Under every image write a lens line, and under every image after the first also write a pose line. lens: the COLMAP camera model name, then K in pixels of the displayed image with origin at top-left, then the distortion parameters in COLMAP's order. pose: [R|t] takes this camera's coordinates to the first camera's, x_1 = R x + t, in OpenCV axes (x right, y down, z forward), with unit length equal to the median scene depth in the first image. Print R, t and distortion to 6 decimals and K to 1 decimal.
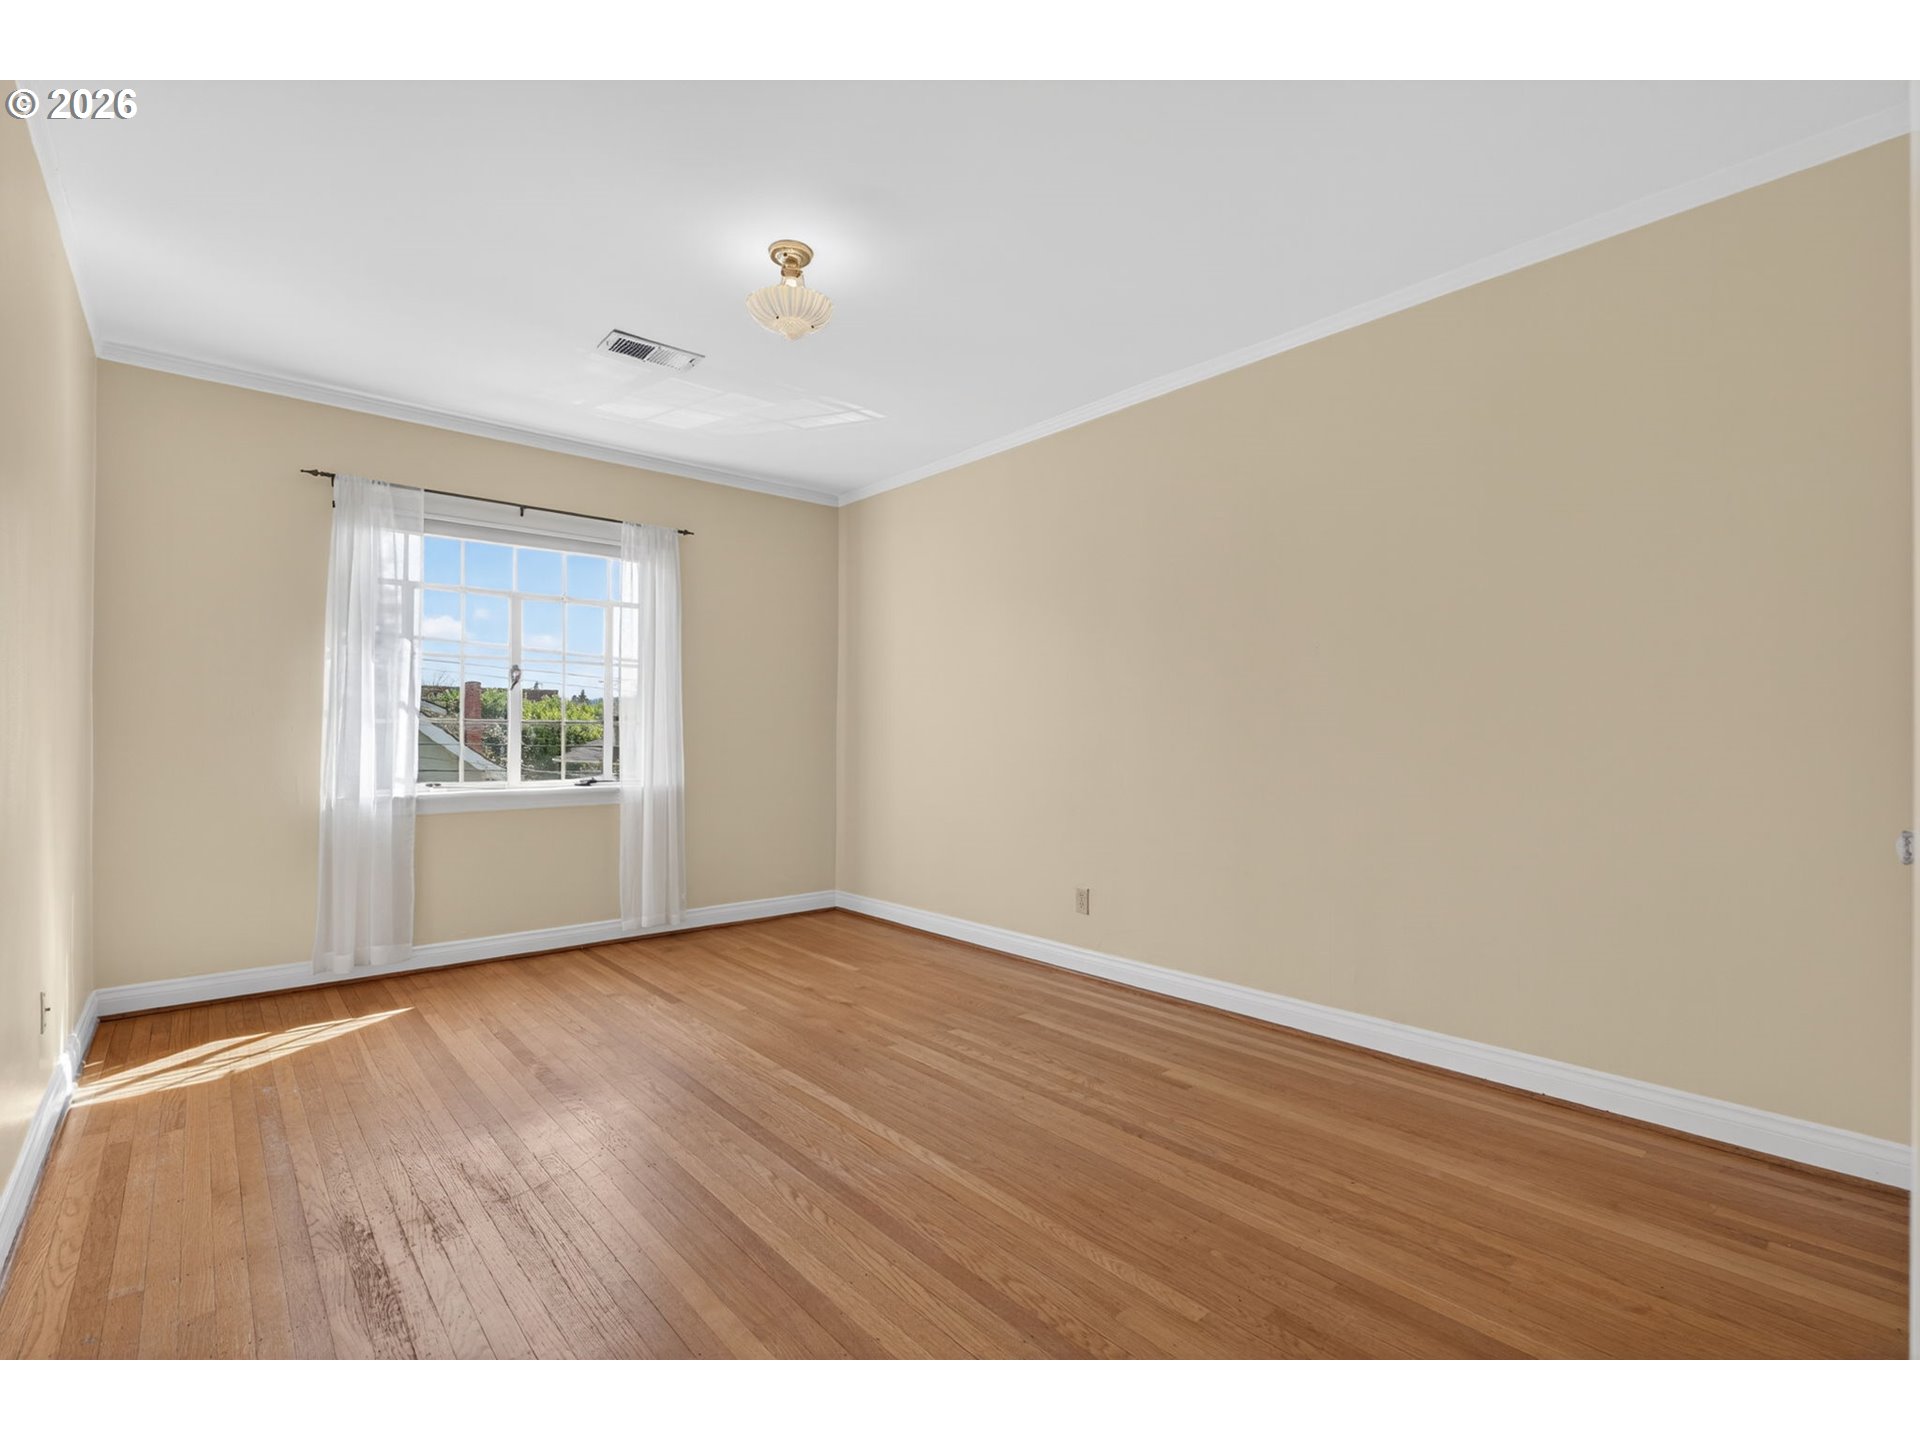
lens RADIAL K [[878.6, 0, 947.3], [0, 878.6, 726.4], [0, 0, 1]] dist [-0.000268, -0.000175]
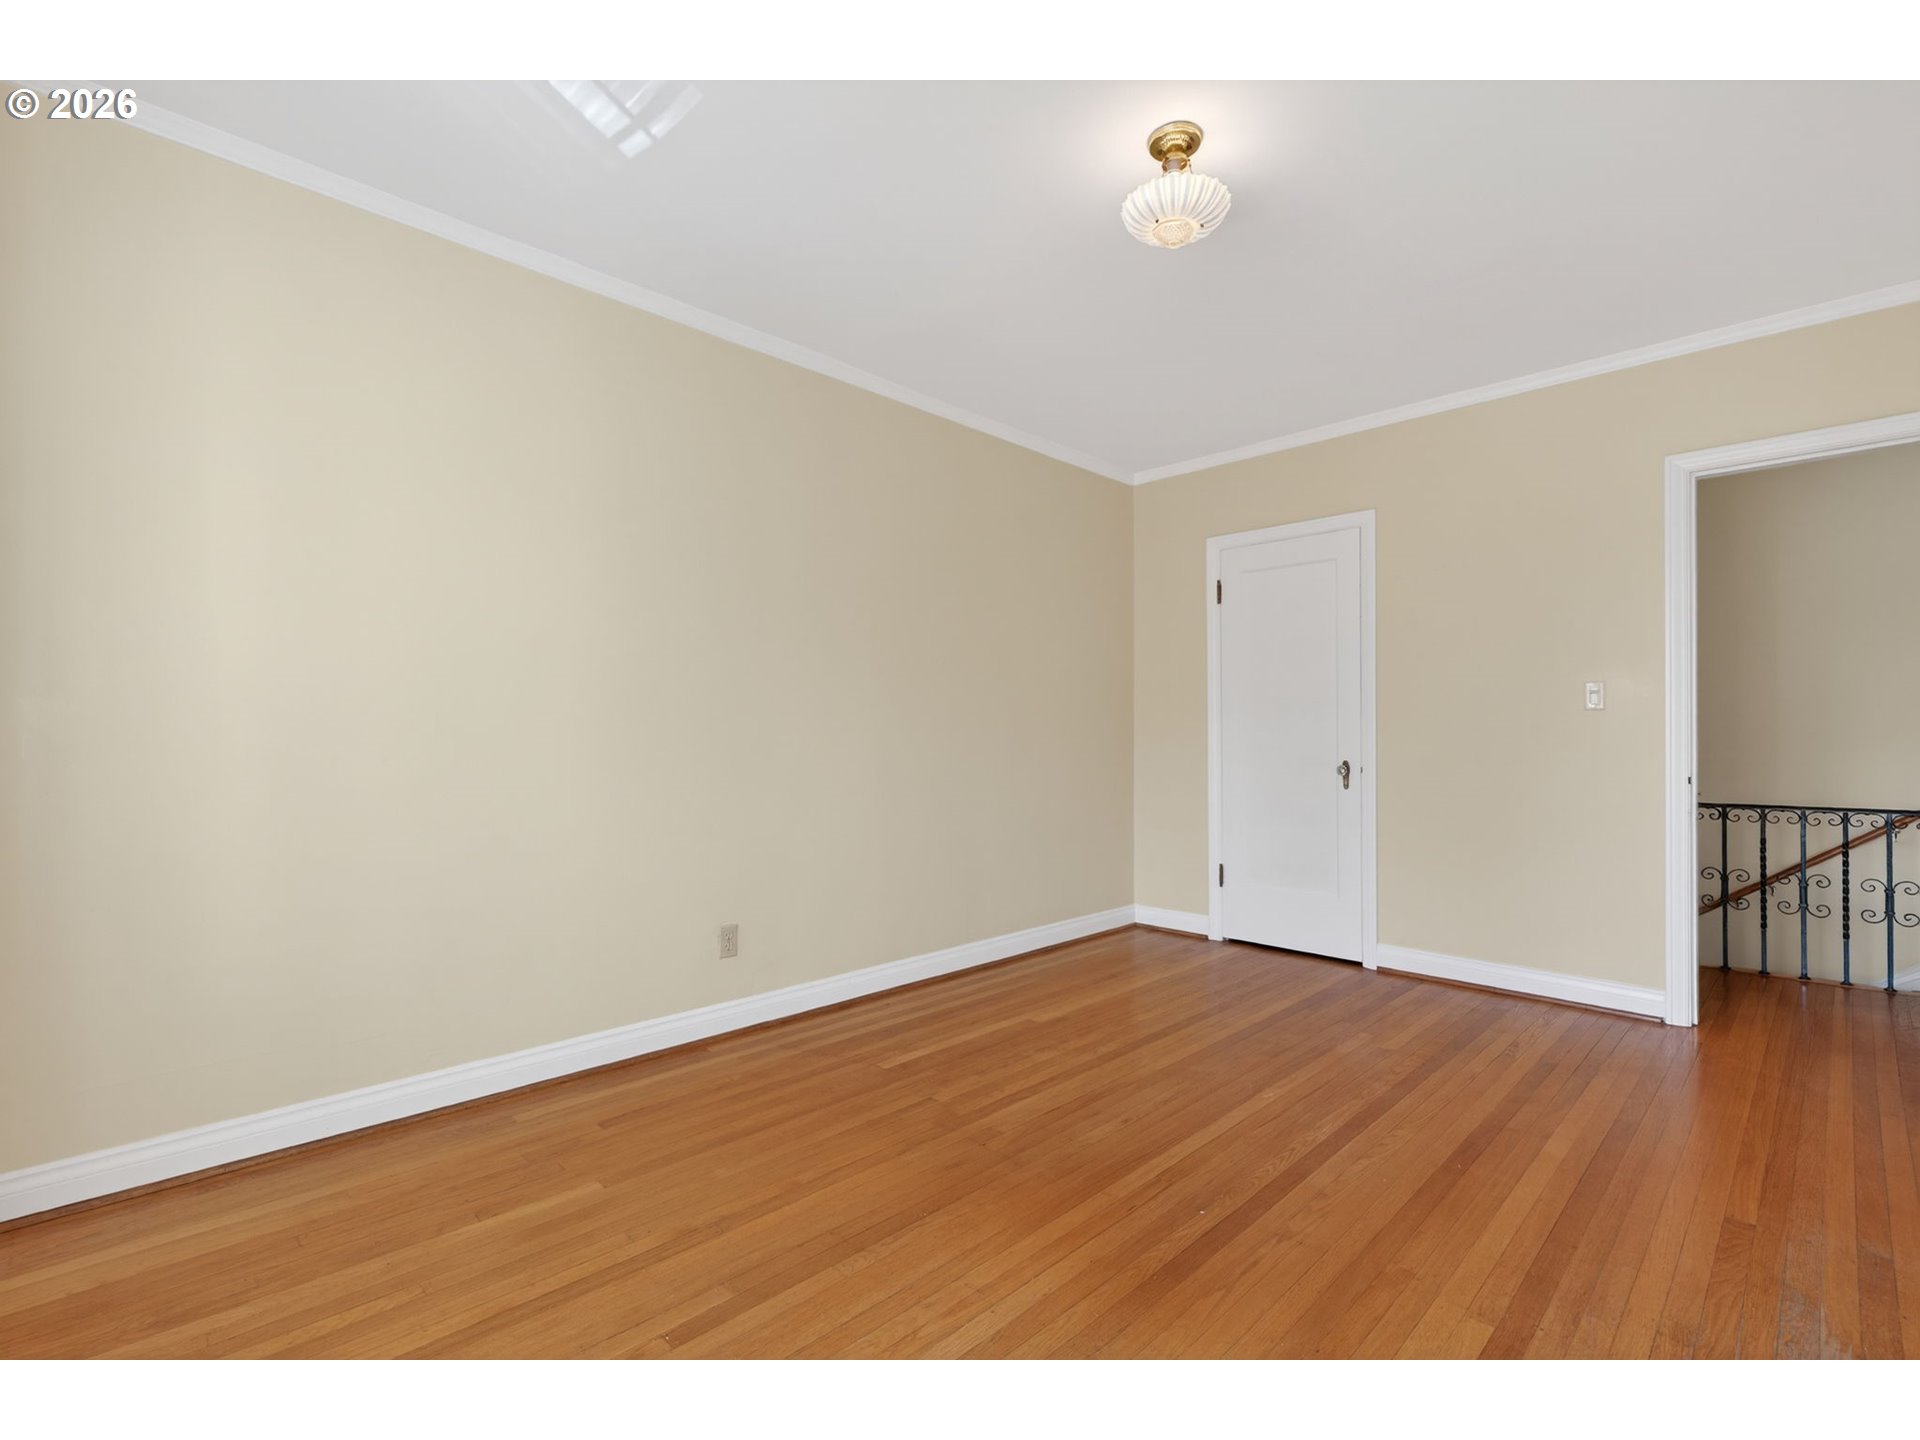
lens RADIAL K [[936.5, 0, 961.0], [0, 936.5, 742.1], [0, 0, 1]] dist [-0.000637, -0.000271]
pose [[-0.104328, 0.003587, 0.994536, -0.916682], [-0.000525, 0.999993, -0.003662, 0.042797], [-0.994543, -0.000904, -0.104325, 1.205569]]
